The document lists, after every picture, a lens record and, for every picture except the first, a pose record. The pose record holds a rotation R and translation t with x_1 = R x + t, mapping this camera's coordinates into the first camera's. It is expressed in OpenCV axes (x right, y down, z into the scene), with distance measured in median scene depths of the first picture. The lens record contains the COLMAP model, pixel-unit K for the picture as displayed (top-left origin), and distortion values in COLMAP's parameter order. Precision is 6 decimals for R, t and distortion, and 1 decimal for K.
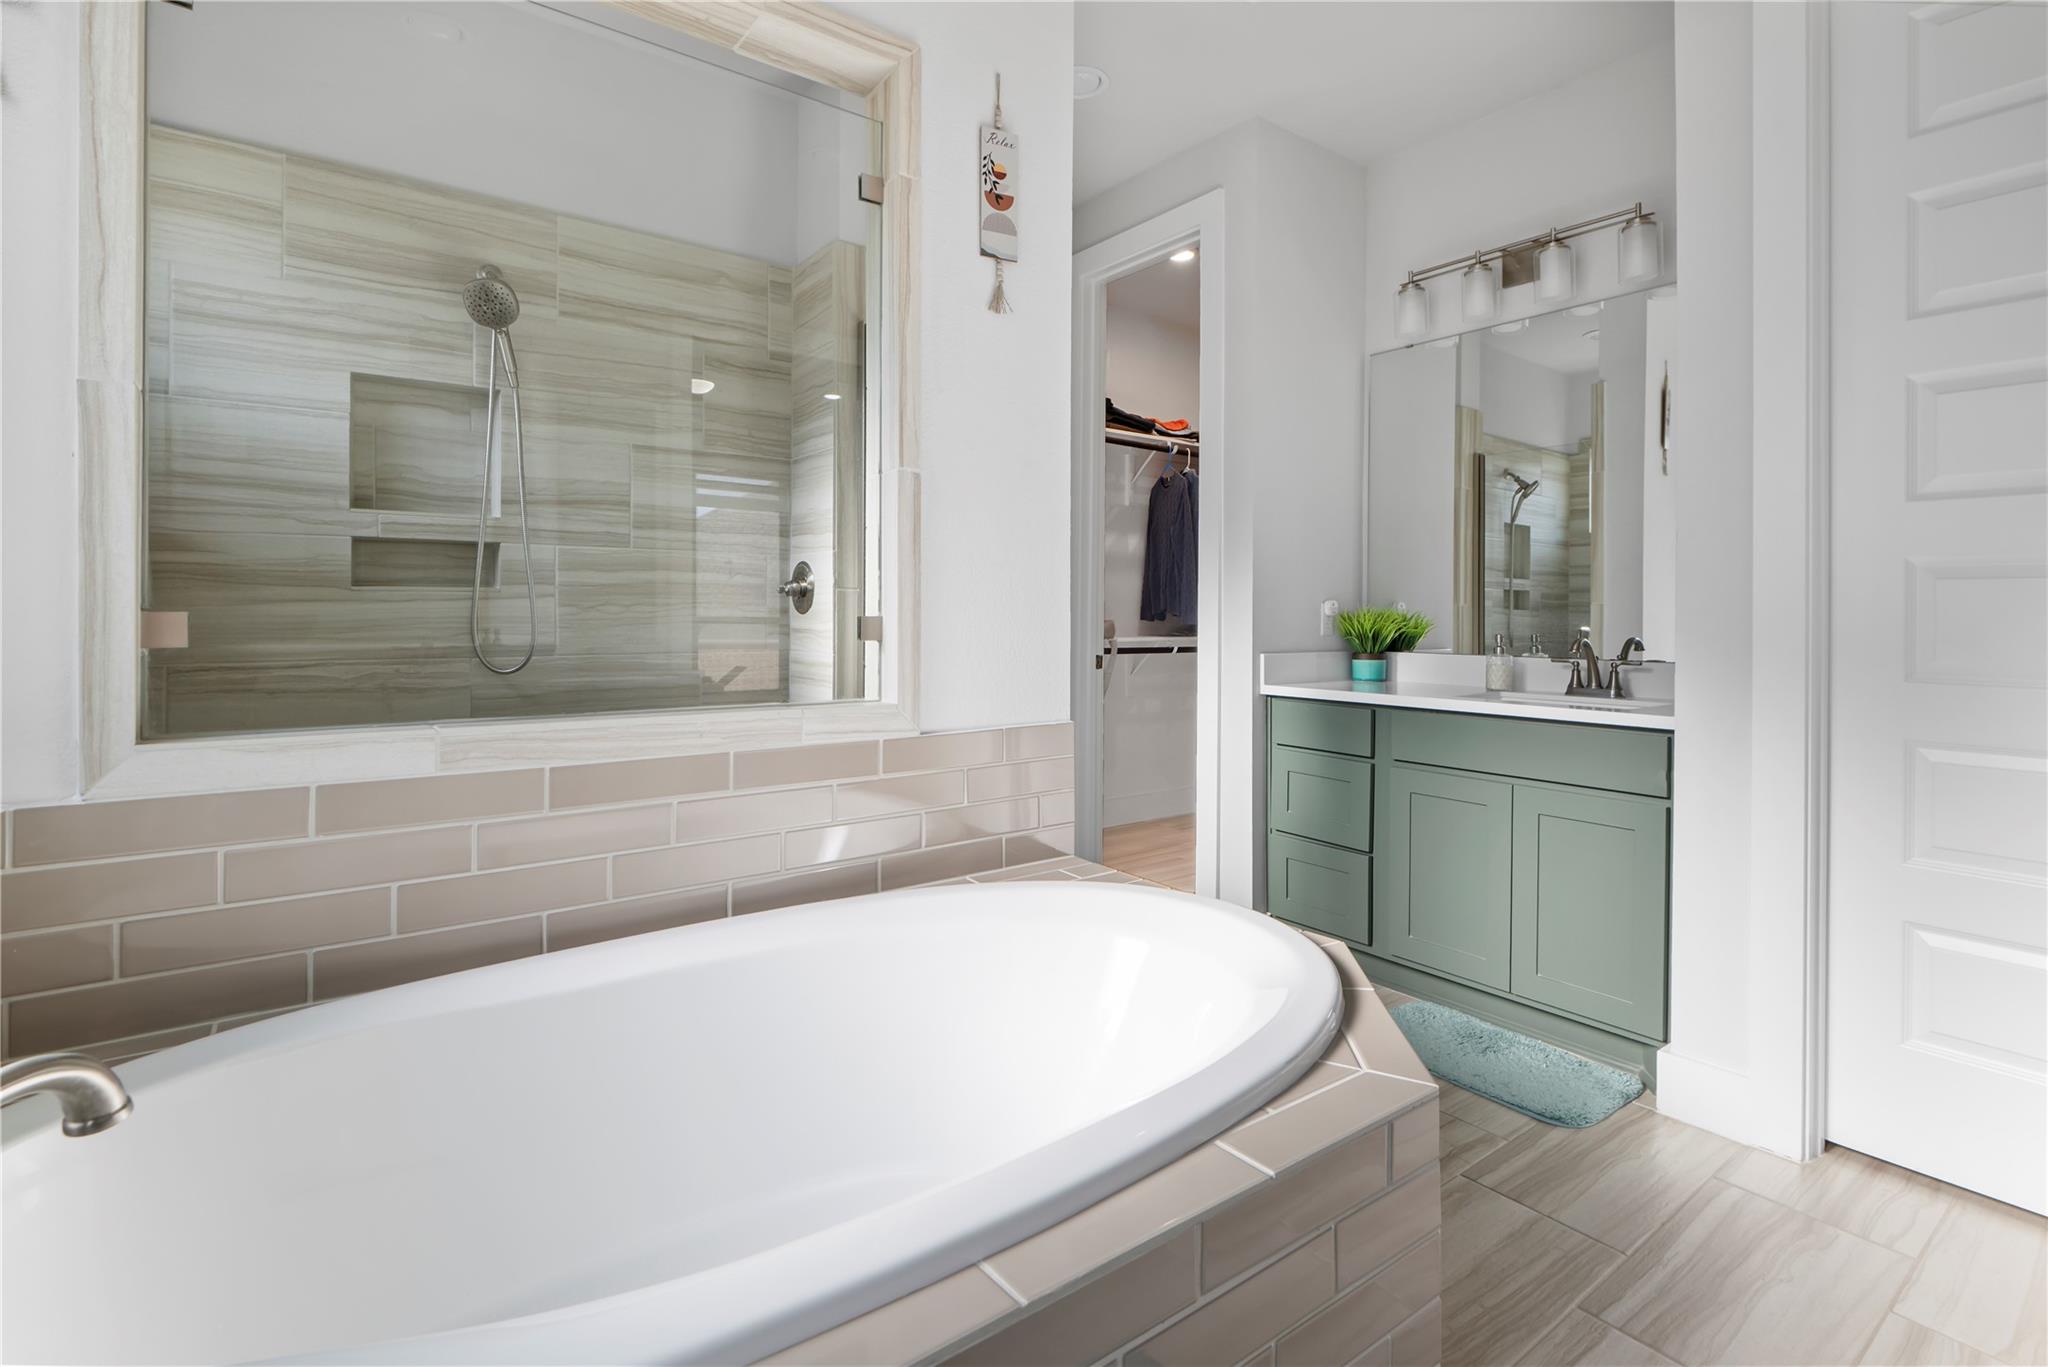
lens RADIAL K [[972.8, 0, 867.8], [0, 972.8, 606.1], [0, 0, 1]] dist [-0.002737, -0.000525]
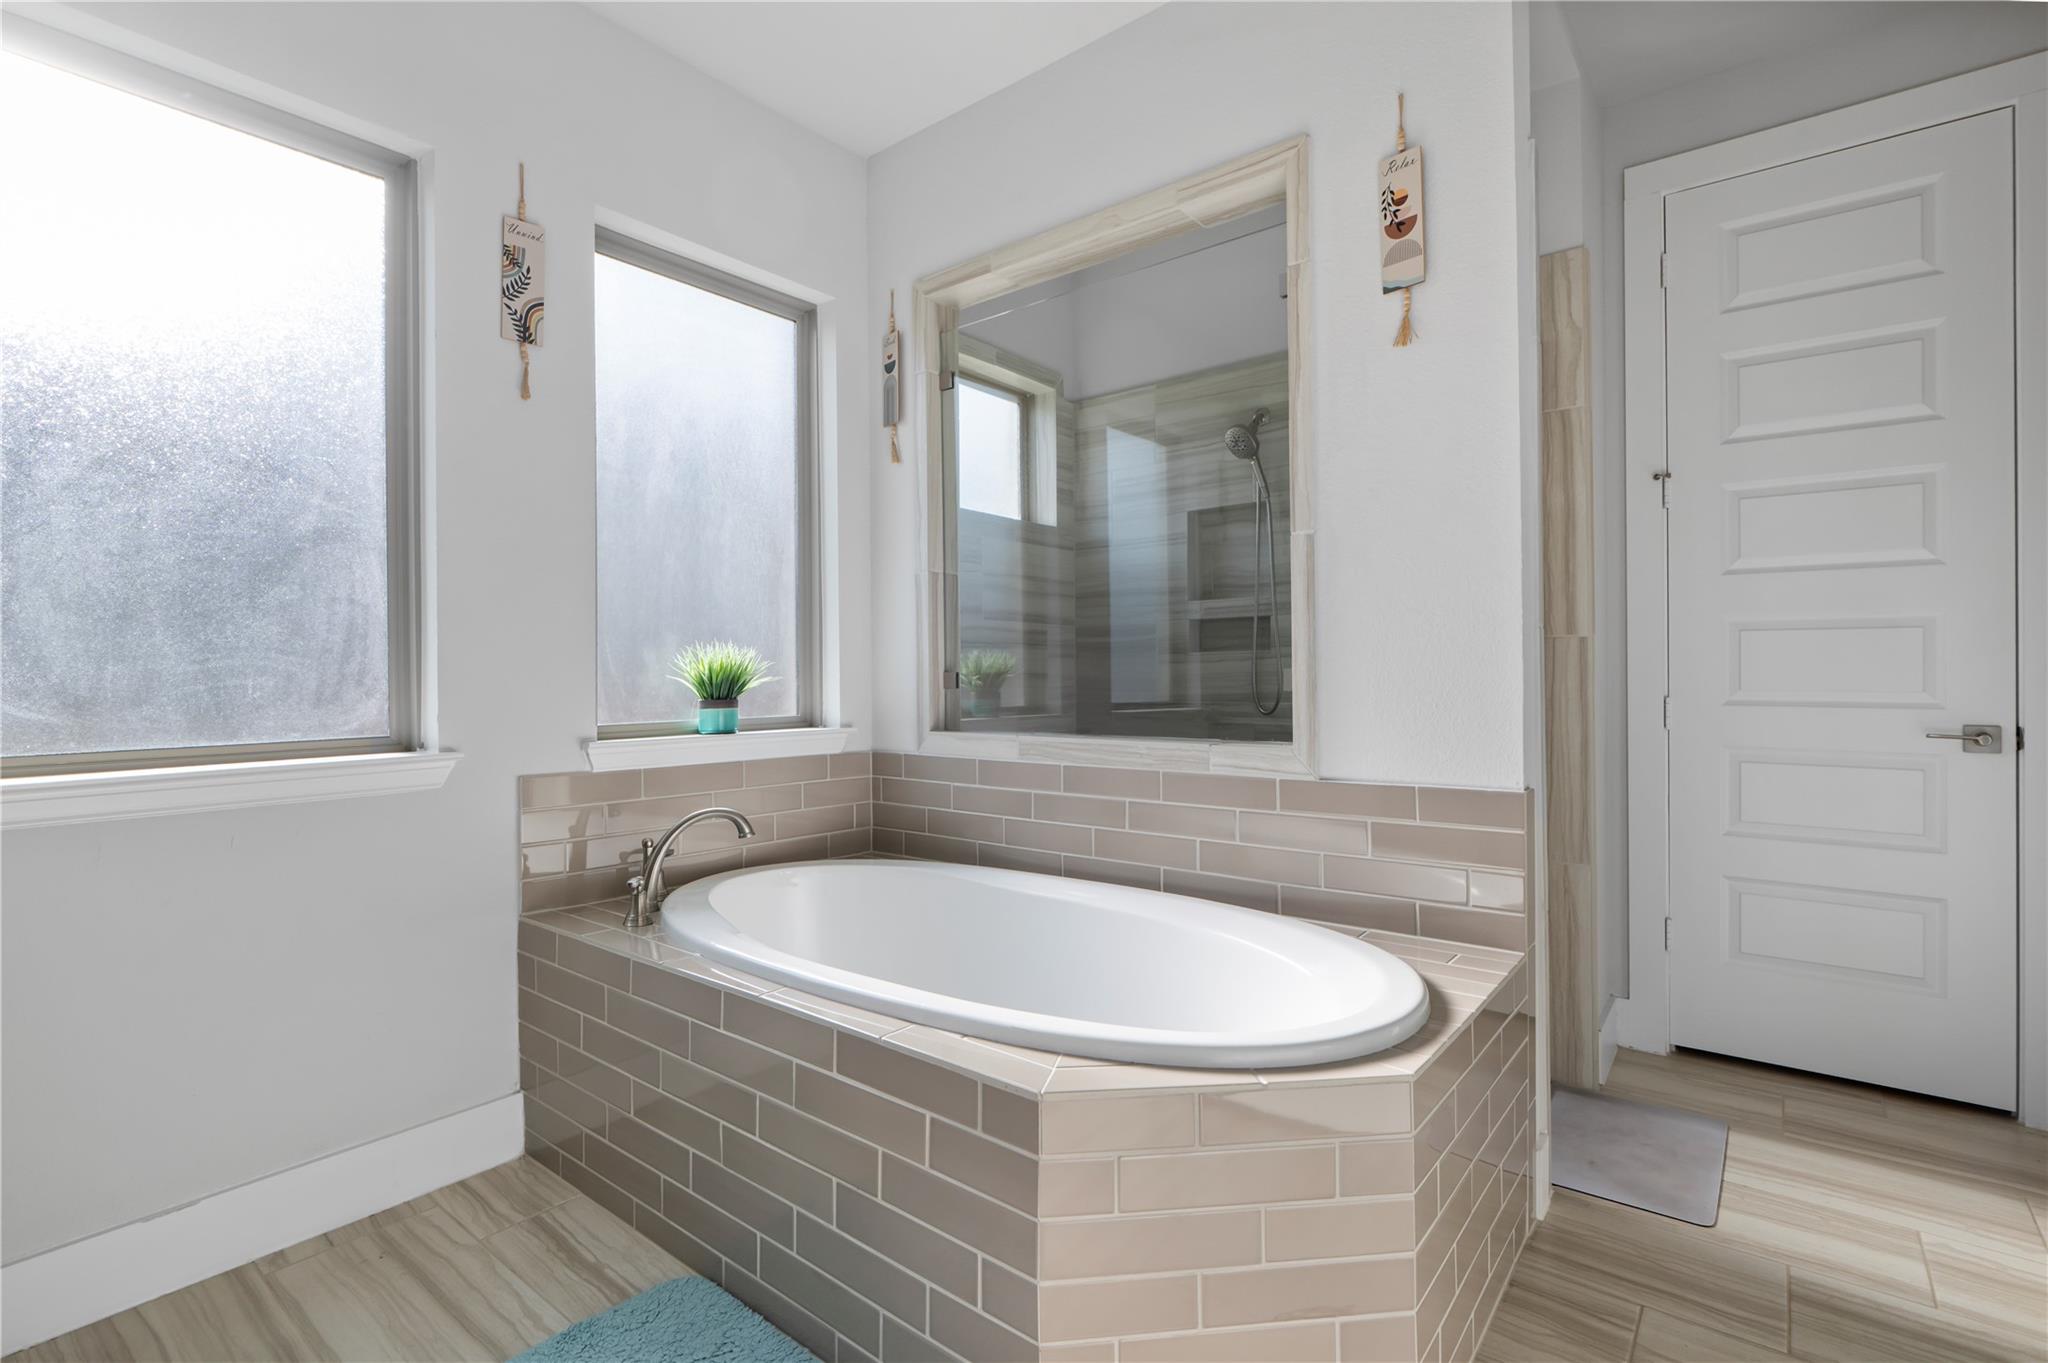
lens RADIAL K [[947.1, 0, 1095.6], [0, 947.1, 657.9], [0, 0, 1]] dist [-0.004097, -0.001072]
pose [[0.327126, -0.021588, -0.944734, 0.898402], [0.023152, 0.999622, -0.014825, 0.008349], [0.944697, -0.017023, 0.327503, 0.410424]]
